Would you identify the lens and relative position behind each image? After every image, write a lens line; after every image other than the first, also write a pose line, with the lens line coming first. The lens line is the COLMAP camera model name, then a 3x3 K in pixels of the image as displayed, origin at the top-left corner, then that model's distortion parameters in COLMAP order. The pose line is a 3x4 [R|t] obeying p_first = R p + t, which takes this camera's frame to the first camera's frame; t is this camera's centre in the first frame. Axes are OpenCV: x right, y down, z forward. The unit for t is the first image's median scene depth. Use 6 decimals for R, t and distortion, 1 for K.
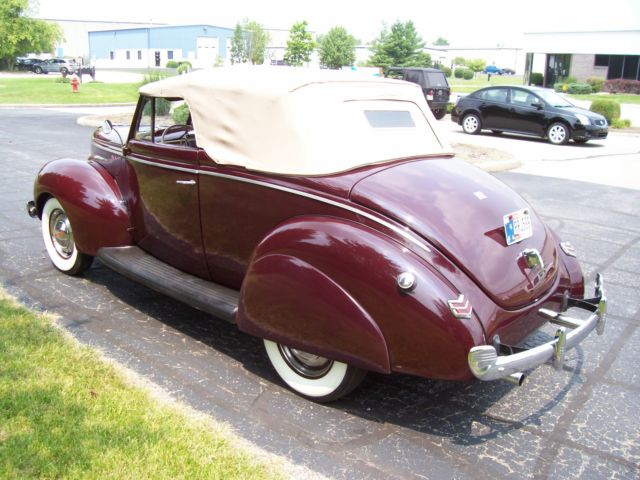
lens RADIAL K [[623.3, 0, 320.0], [0, 623.3, 240.0], [0, 0, 1]] dist [-0.168264, 0.155671]
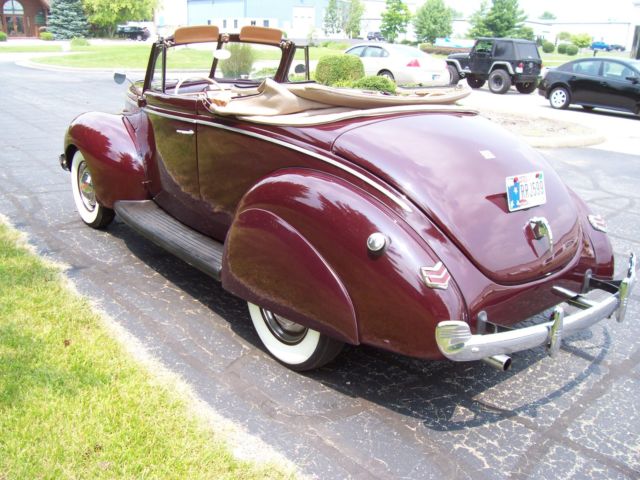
lens RADIAL K [[623.3, 0, 320.0], [0, 623.3, 240.0], [0, 0, 1]] dist [-0.168264, 0.155671]
pose [[0.988173, 0.053140, -0.143843, 0.132139], [-0.046998, 0.997846, 0.045769, 0.017664], [0.145965, -0.038467, 0.988542, 0.073984]]
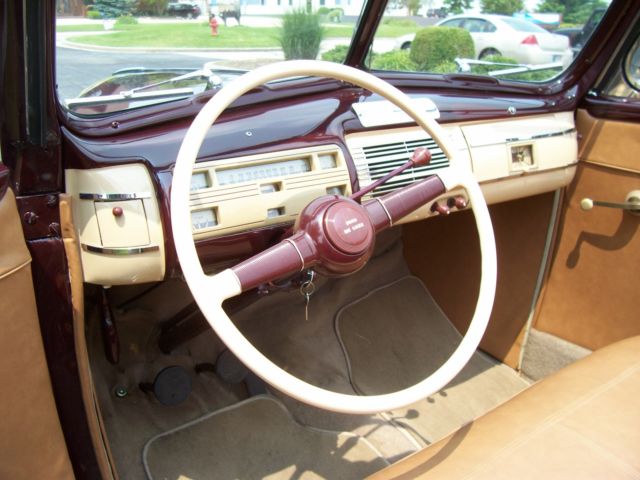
lens RADIAL K [[623.3, 0, 320.0], [0, 623.3, 240.0], [0, 0, 1]] dist [-0.168264, 0.155671]
pose [[0.972451, 0.072372, -0.221590, -0.211688], [-0.055443, 0.995114, 0.081699, -0.176685], [0.226420, -0.067162, 0.971712, 0.953959]]
